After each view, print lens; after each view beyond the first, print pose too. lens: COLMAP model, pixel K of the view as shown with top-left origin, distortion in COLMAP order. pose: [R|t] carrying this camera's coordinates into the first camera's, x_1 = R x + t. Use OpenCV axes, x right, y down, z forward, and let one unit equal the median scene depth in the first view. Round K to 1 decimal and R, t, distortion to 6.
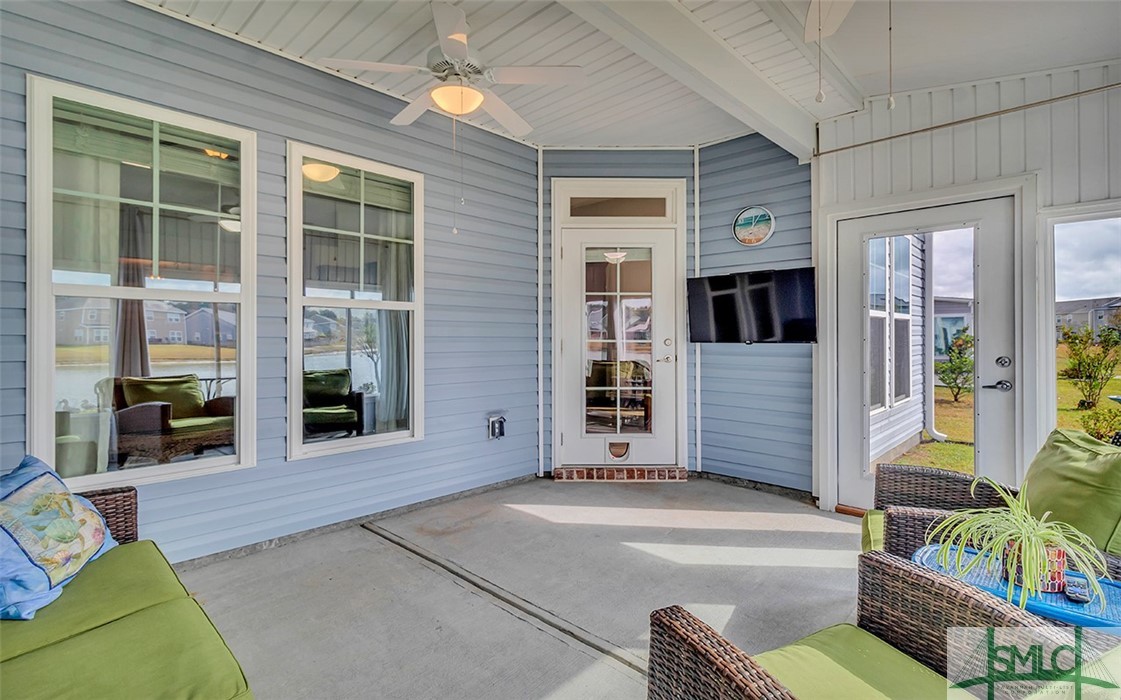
lens RADIAL K [[525.8, 0, 563.5], [0, 525.8, 331.6], [0, 0, 1]] dist [0.001766, 0.000389]
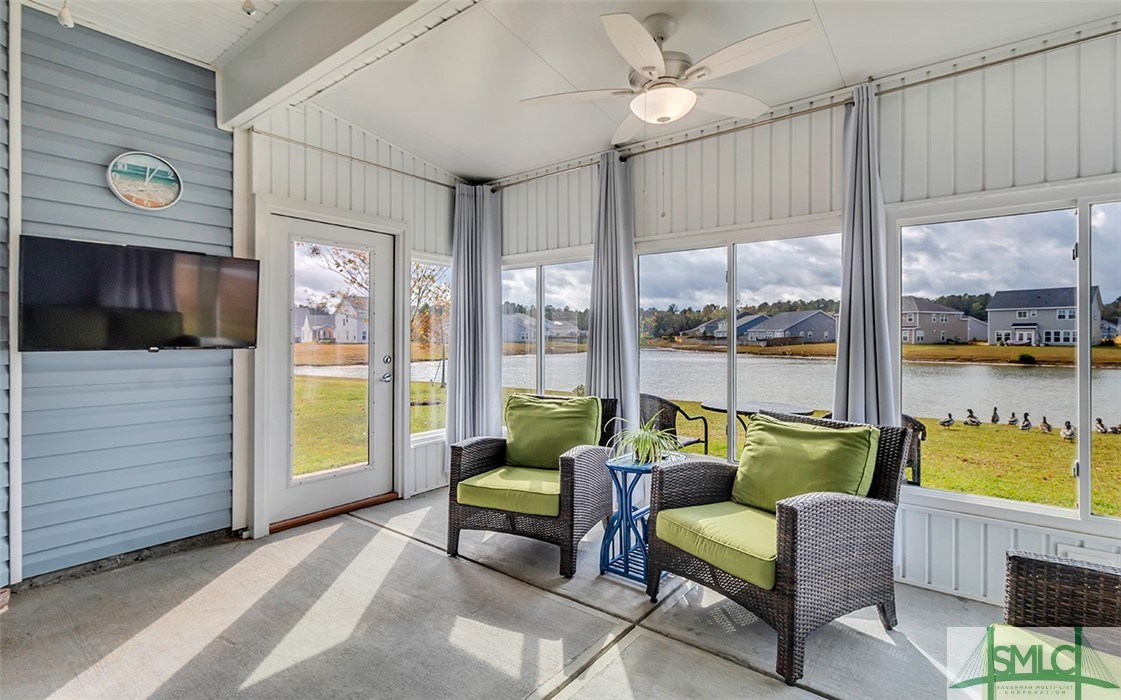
lens RADIAL K [[520.3, 0, 568.2], [0, 520.3, 336.0], [0, 0, 1]] dist [0.004422, 0.000831]
pose [[-0.089458, 0.008825, 0.995952, -0.405856], [-0.008246, 0.999920, -0.009601, 0.005857], [-0.995956, -0.009071, -0.089378, 0.547678]]
